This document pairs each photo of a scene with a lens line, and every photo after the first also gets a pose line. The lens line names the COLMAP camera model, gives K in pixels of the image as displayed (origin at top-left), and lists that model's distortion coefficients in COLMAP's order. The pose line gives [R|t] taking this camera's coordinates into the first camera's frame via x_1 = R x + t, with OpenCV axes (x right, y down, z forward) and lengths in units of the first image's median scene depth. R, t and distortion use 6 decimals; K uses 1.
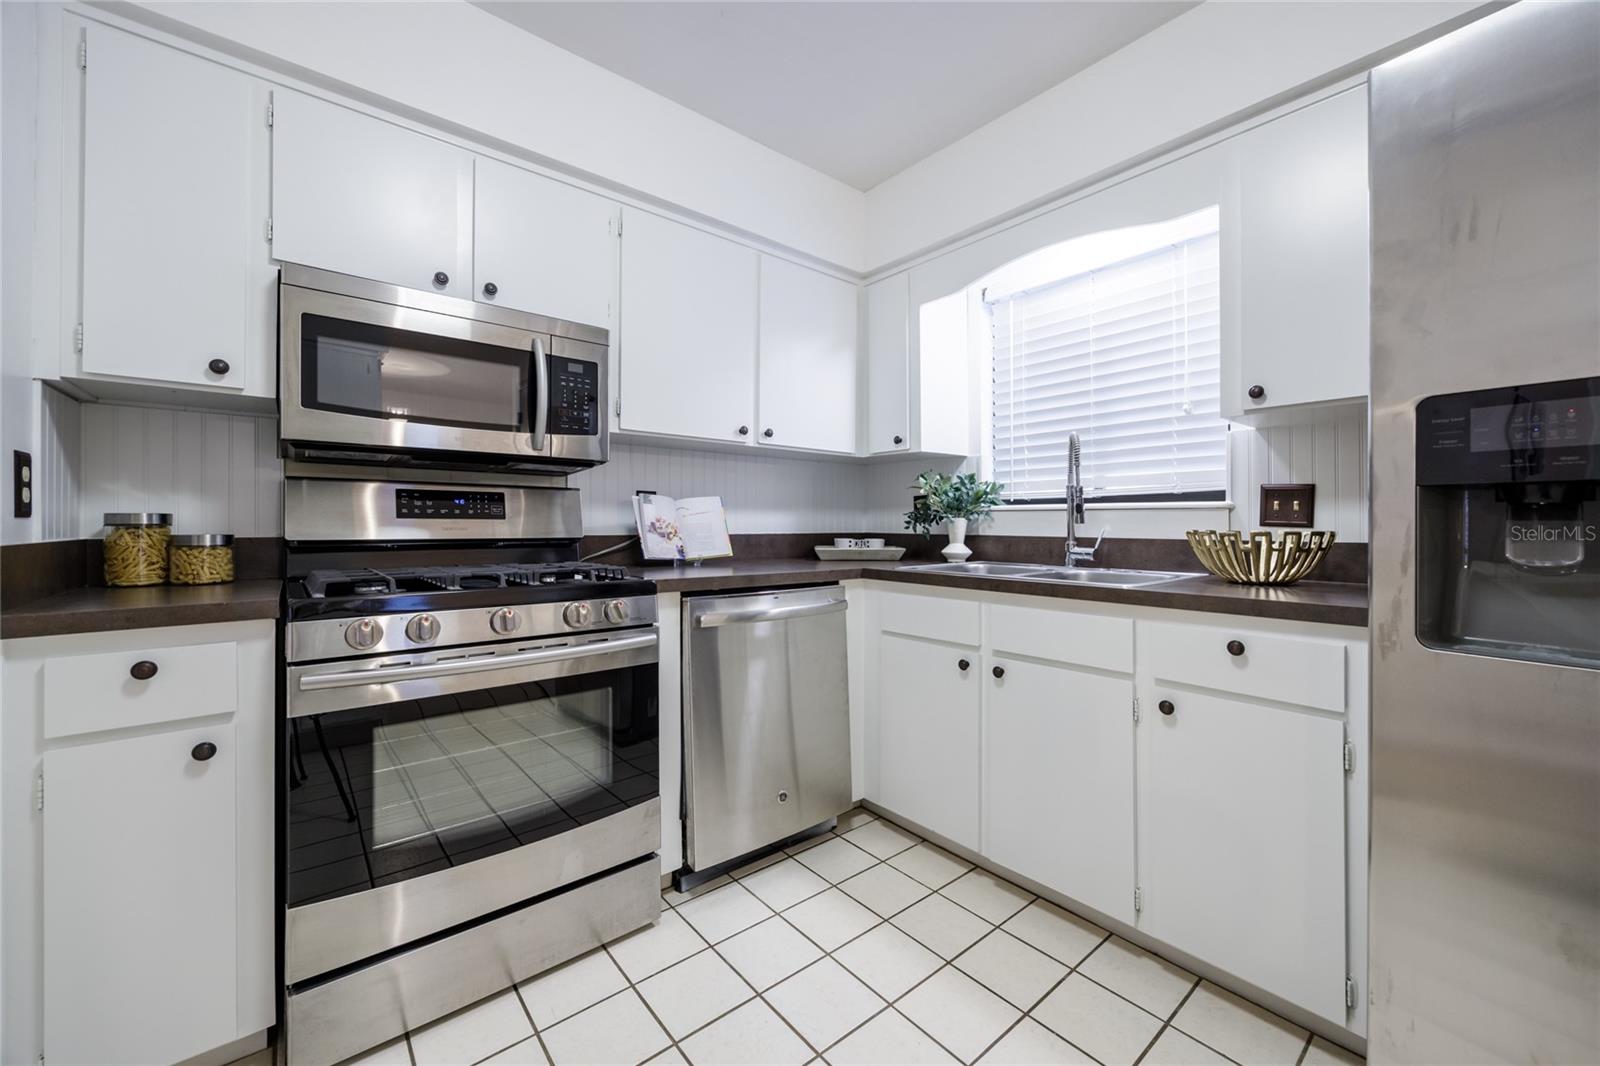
lens RADIAL K [[623.5, 0, 797.9], [0, 623.5, 518.2], [0, 0, 1]] dist [0.001577, 0.000201]
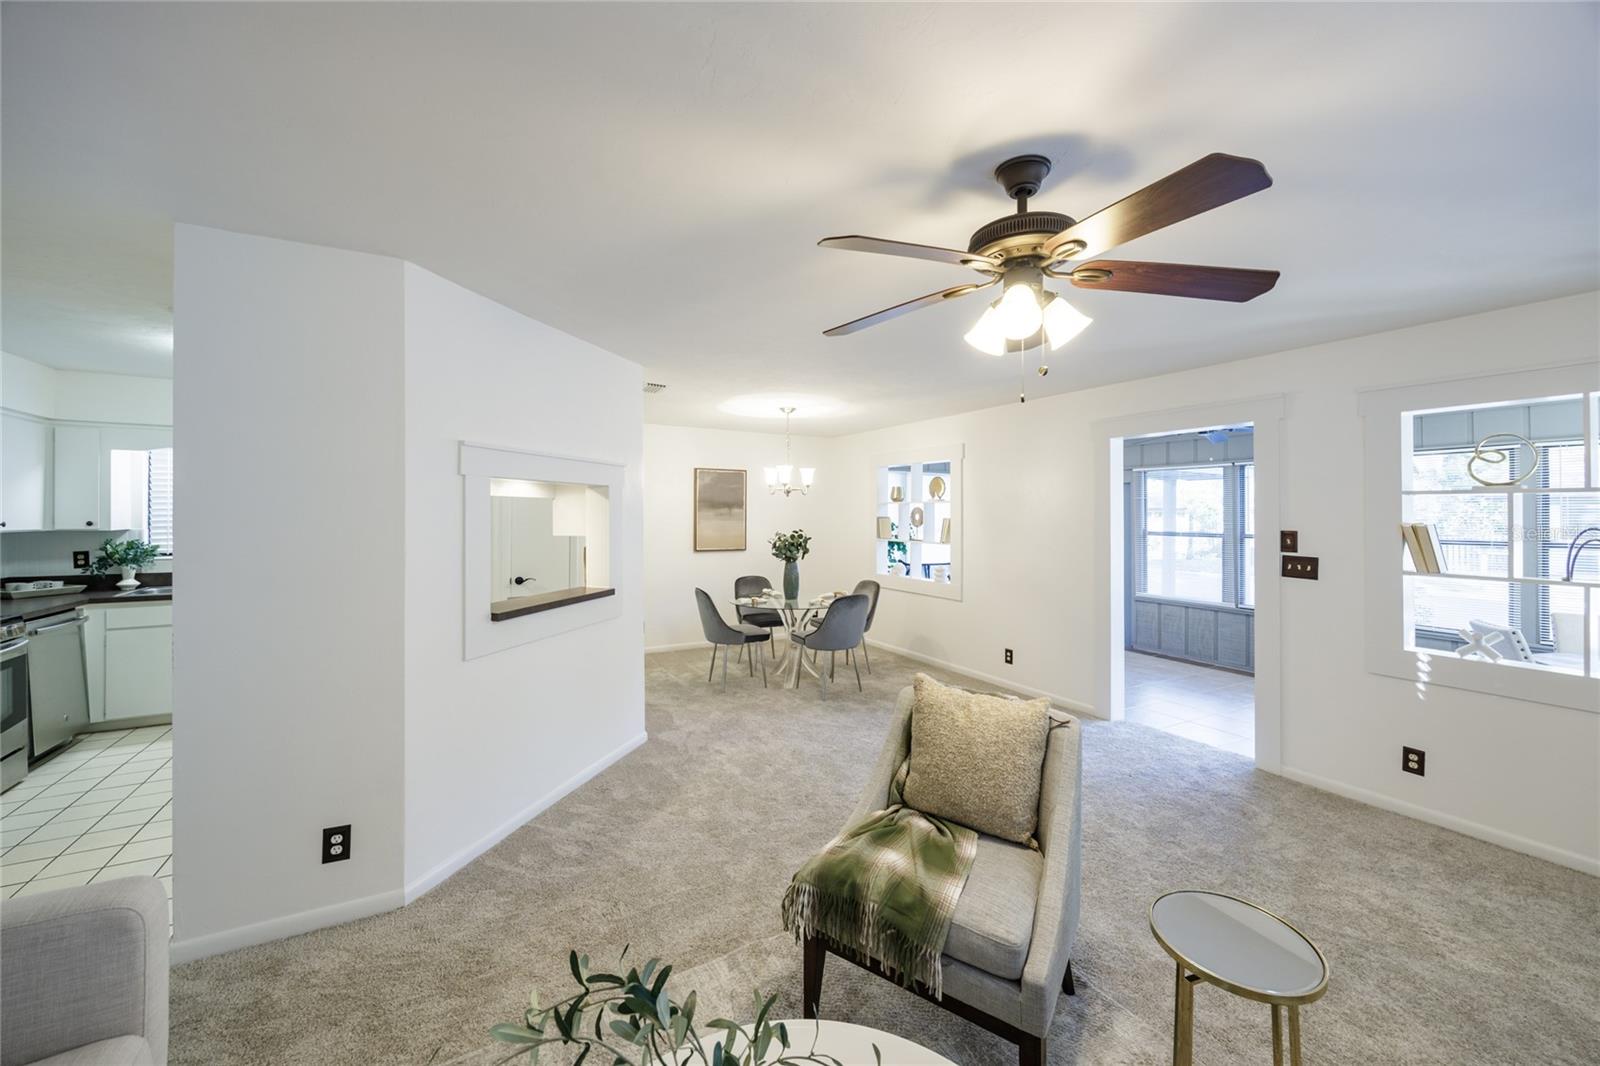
lens RADIAL K [[623.5, 0, 795.8], [0, 623.5, 518.5], [0, 0, 1]] dist [0.001577, 0.000201]
pose [[0.183042, -0.007122, 0.983079, -1.350799], [-0.009237, 0.999917, 0.008963, -0.195683], [-0.983062, -0.010721, 0.182961, -1.419476]]
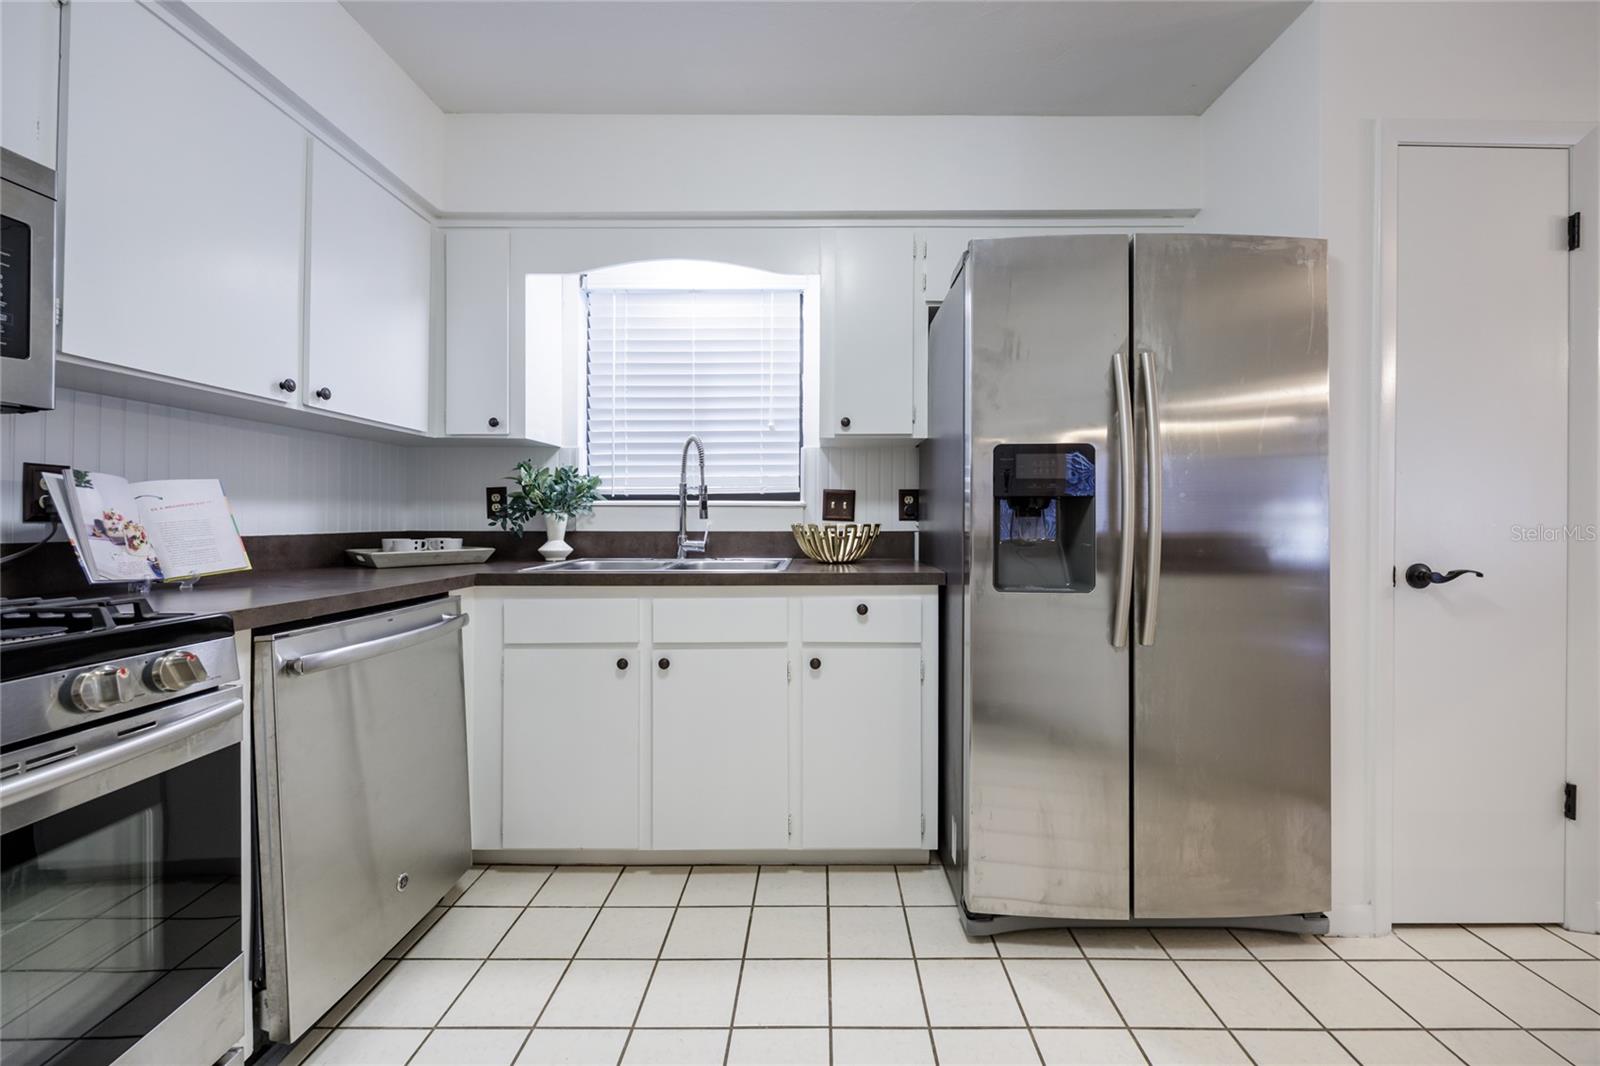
lens RADIAL K [[639.2, 0, 821.9], [0, 639.2, 515.0], [0, 0, 1]] dist [-0.004108, -0.000154]
pose [[0.636568, -0.000142, 0.771220, -0.261471], [-0.003311, 0.999990, 0.002917, -0.002032], [-0.771213, -0.004411, 0.636562, 0.104357]]
